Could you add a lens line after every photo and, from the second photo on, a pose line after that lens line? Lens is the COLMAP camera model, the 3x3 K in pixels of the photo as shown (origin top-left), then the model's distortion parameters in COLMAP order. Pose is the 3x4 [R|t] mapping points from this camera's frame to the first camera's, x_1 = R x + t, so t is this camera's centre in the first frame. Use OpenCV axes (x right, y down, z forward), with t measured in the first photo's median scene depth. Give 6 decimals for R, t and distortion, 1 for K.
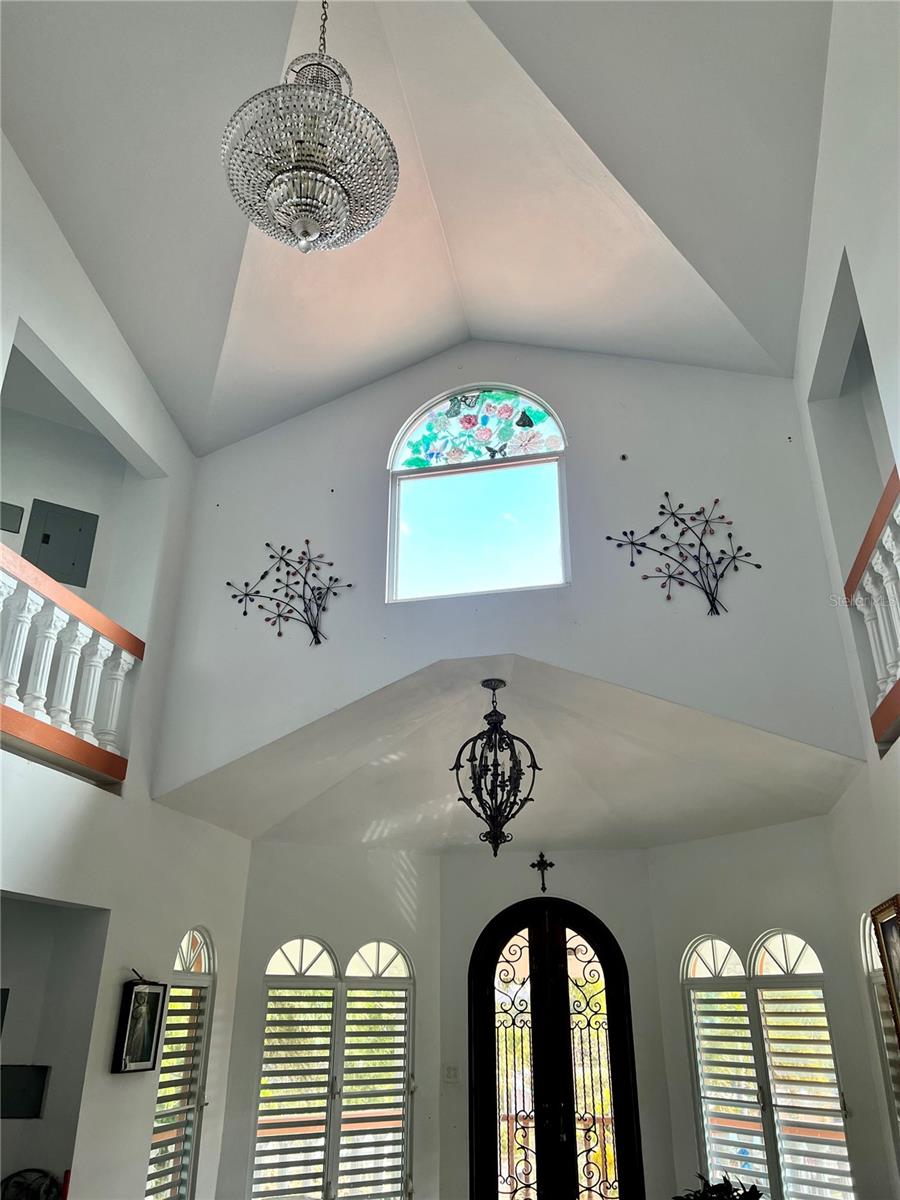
lens RADIAL K [[900.2, 0, 450.0], [0, 900.2, 600.0], [0, 0, 1]] dist [0.096220, -0.121689]
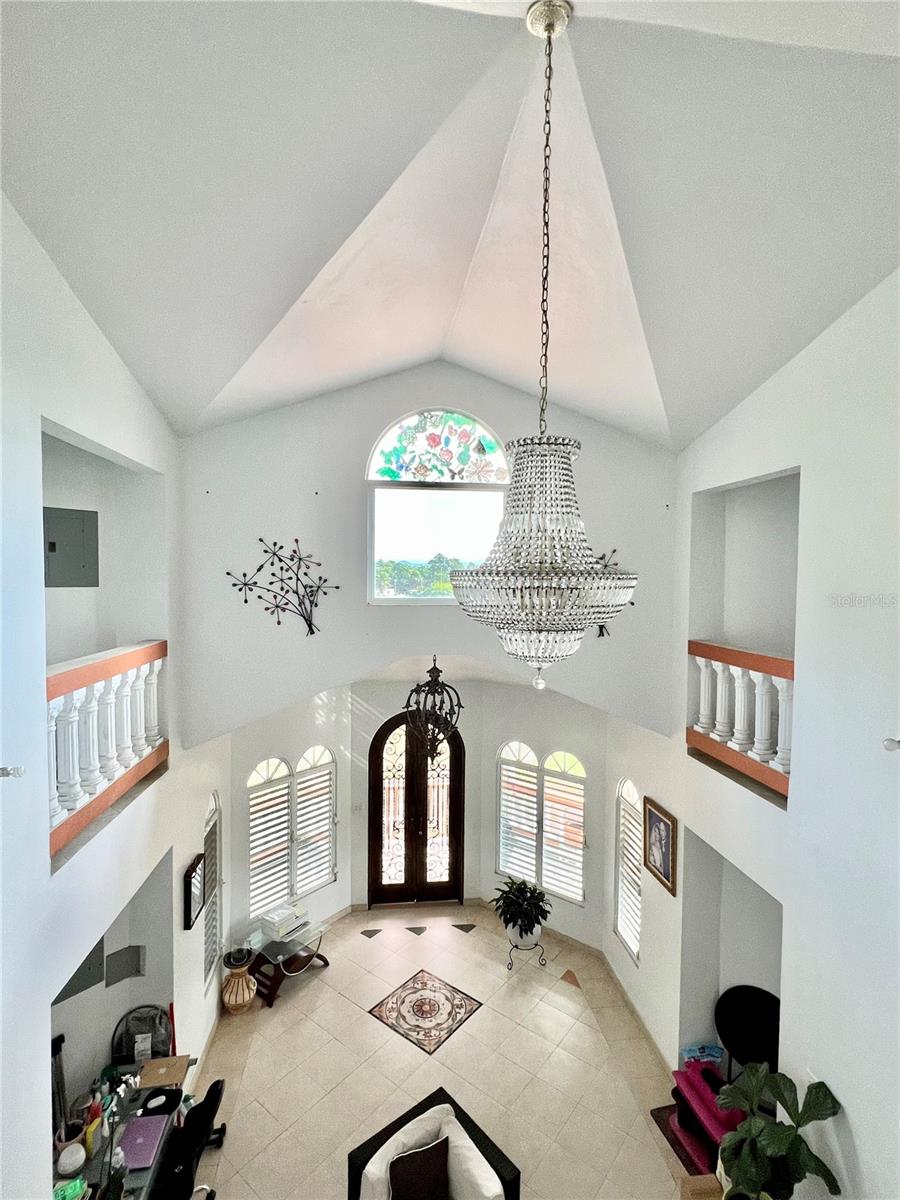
lens RADIAL K [[590.1, 0, 450.0], [0, 590.1, 600.0], [0, 0, 1]] dist [-0.002650, -0.000587]
pose [[0.943935, -0.003831, 0.330109, -0.225074], [-0.146606, 0.891061, 0.429555, -0.359998], [-0.295793, -0.453868, 0.840542, 0.250279]]
